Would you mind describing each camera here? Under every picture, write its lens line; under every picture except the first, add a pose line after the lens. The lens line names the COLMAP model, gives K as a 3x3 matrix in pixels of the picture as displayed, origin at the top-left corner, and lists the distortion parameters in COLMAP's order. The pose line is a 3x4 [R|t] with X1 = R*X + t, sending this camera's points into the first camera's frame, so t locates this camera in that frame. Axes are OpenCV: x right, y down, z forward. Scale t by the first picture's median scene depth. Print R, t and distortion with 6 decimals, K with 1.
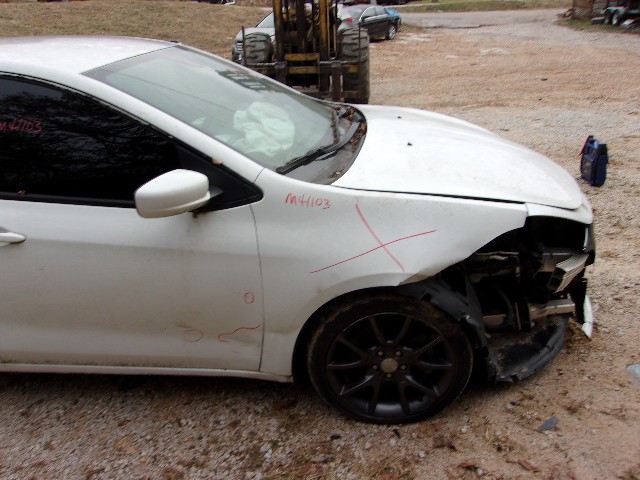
lens RADIAL K [[507.0, 0, 314.7], [0, 507.0, 242.4], [0, 0, 1]] dist [-0.006327, 0.015453]
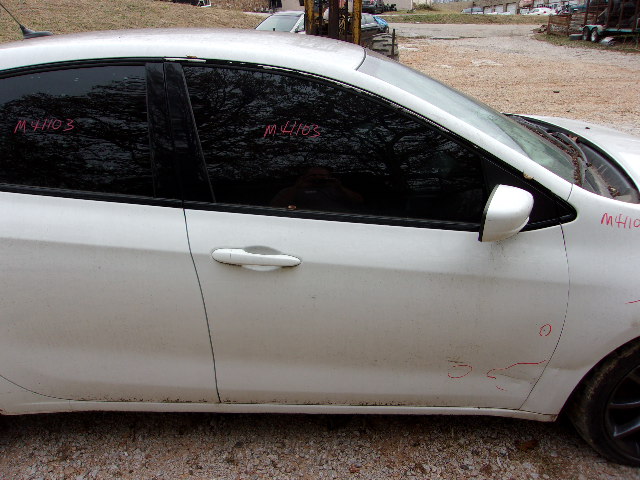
lens RADIAL K [[507.0, 0, 325.4], [0, 507.0, 240.3], [0, 0, 1]] dist [-0.006327, 0.015453]
pose [[0.997691, 0.009353, 0.067271, -0.483634], [-0.008362, 0.999852, -0.015012, -0.026108], [-0.067401, 0.014415, 0.997622, 0.123587]]
